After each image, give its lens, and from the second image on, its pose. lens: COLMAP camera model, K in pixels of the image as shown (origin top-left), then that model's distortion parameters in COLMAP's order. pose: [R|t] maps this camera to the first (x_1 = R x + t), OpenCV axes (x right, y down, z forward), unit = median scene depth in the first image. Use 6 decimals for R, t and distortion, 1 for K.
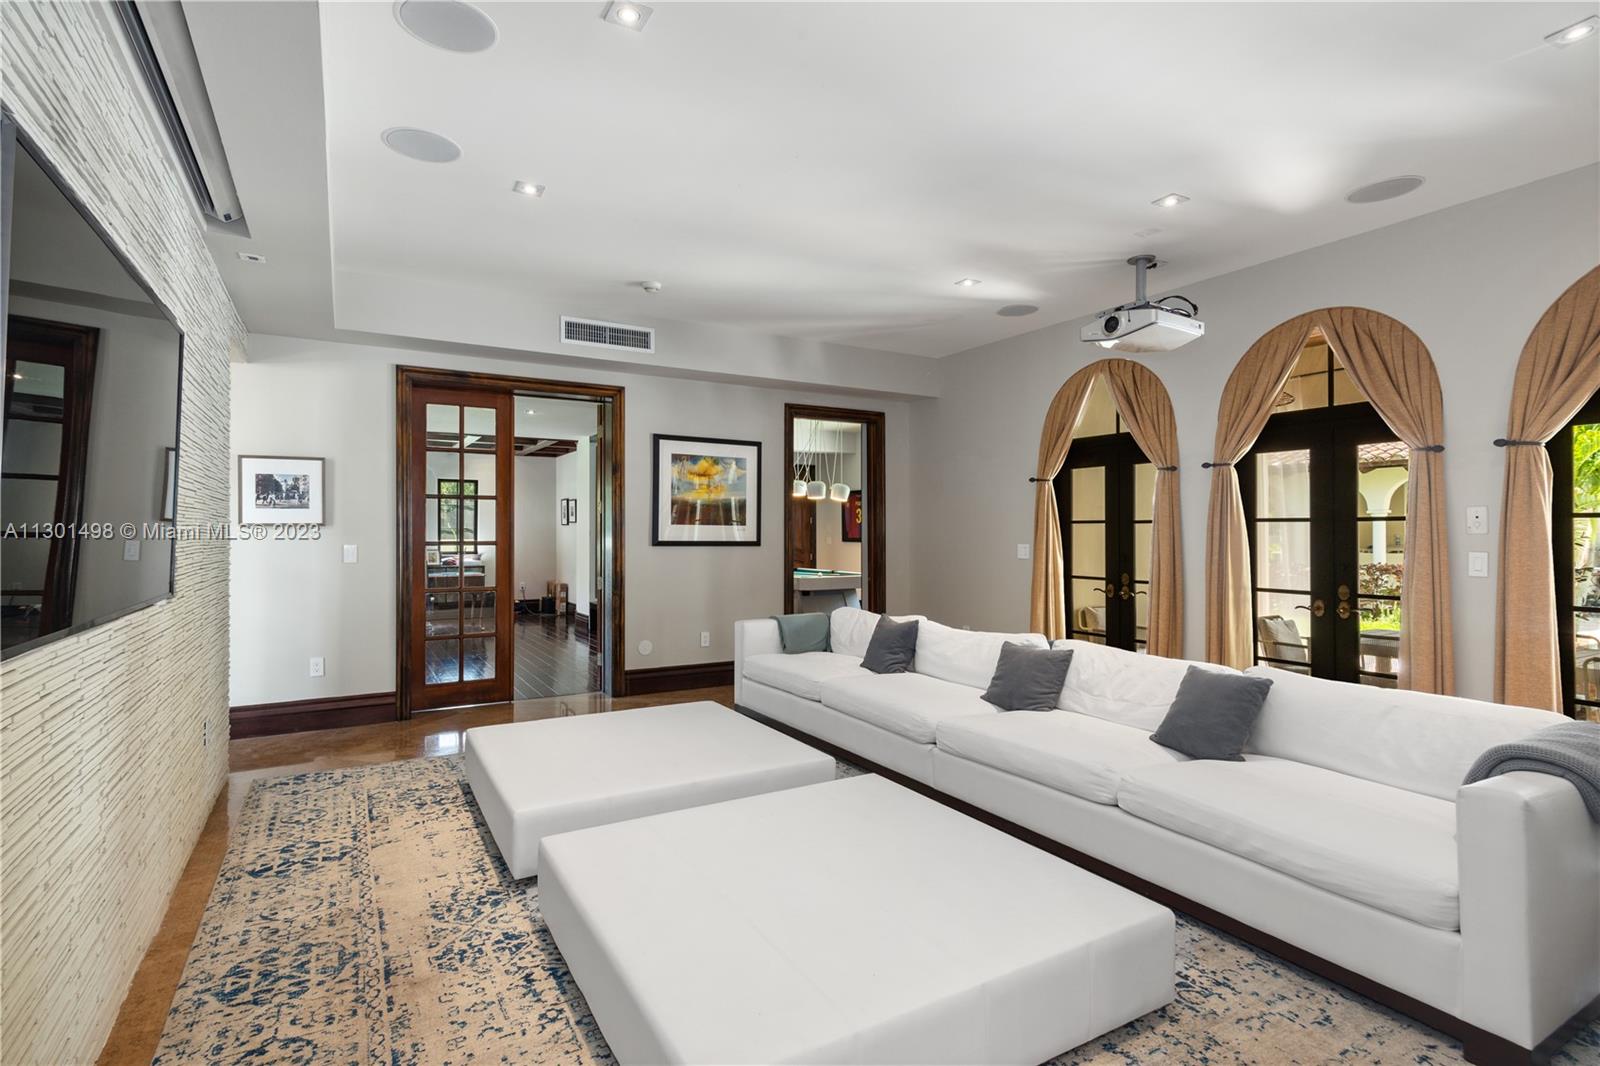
lens RADIAL K [[780.6, 0, 813.9], [0, 780.6, 529.1], [0, 0, 1]] dist [-0.016237, 0.000611]
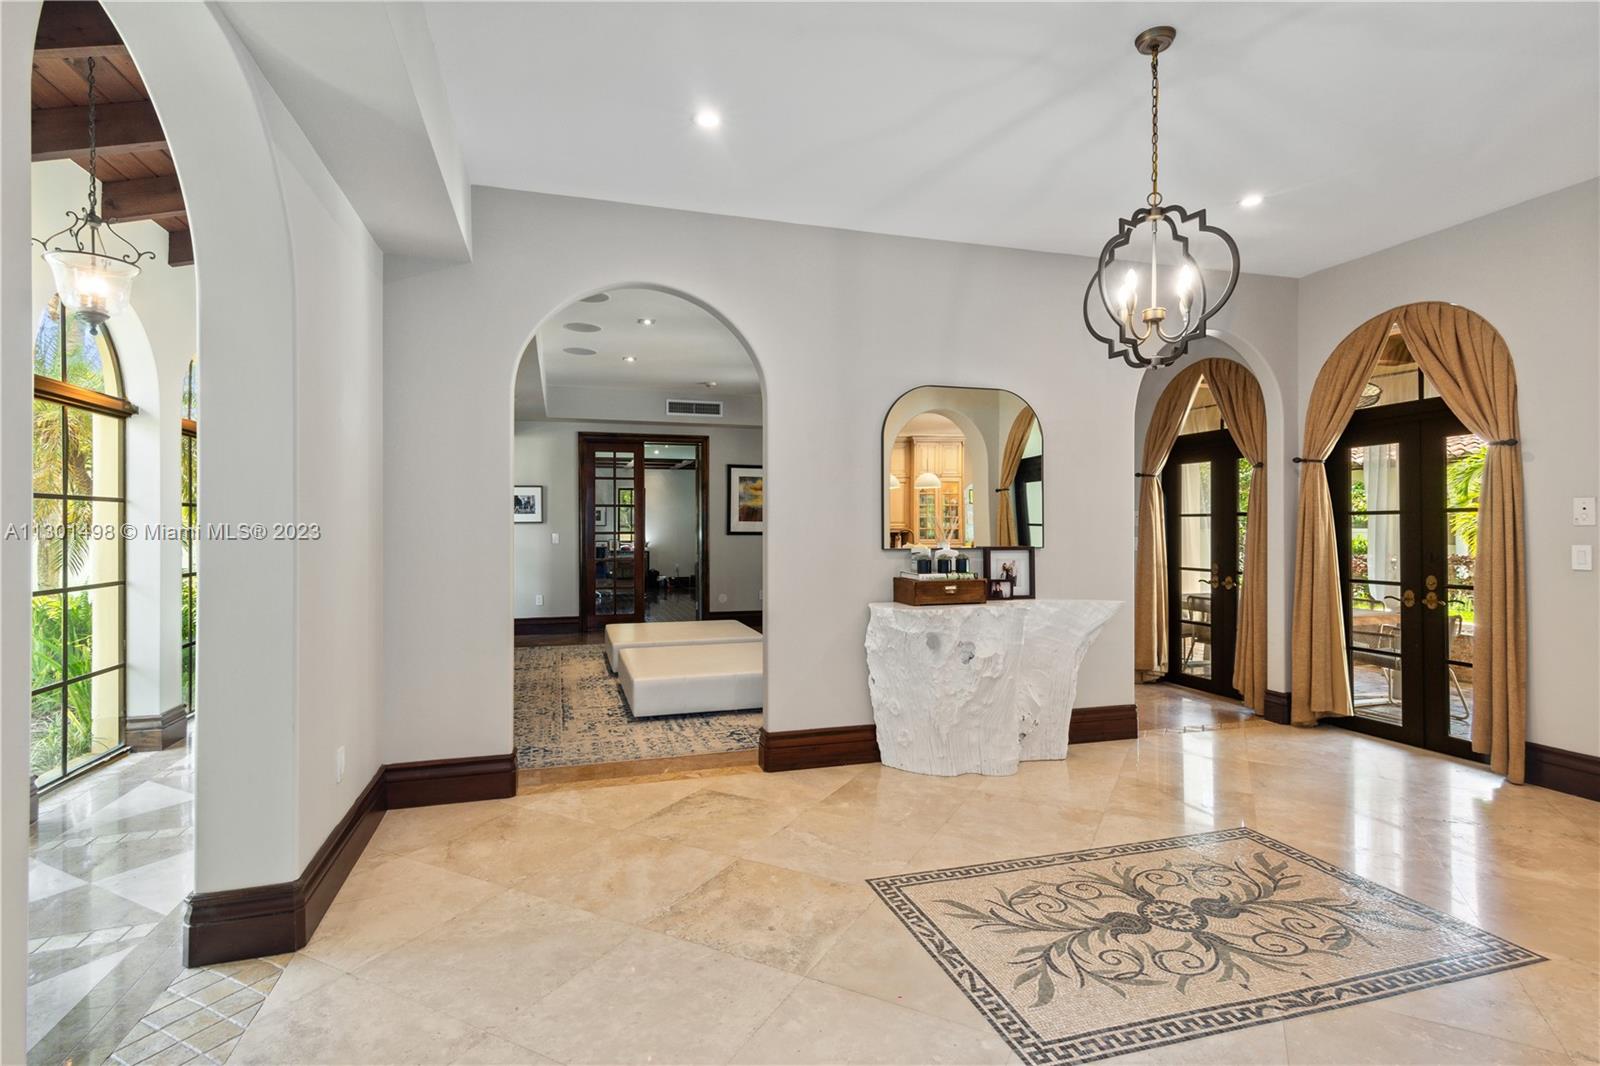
lens RADIAL K [[780.6, 0, 786.8], [0, 780.6, 527.1], [0, 0, 1]] dist [-0.016237, 0.000611]
pose [[0.966210, -0.002391, -0.257745, 0.172960], [0.003935, 0.999977, 0.005475, -0.001462], [0.257726, -0.006305, 0.966198, -0.272119]]
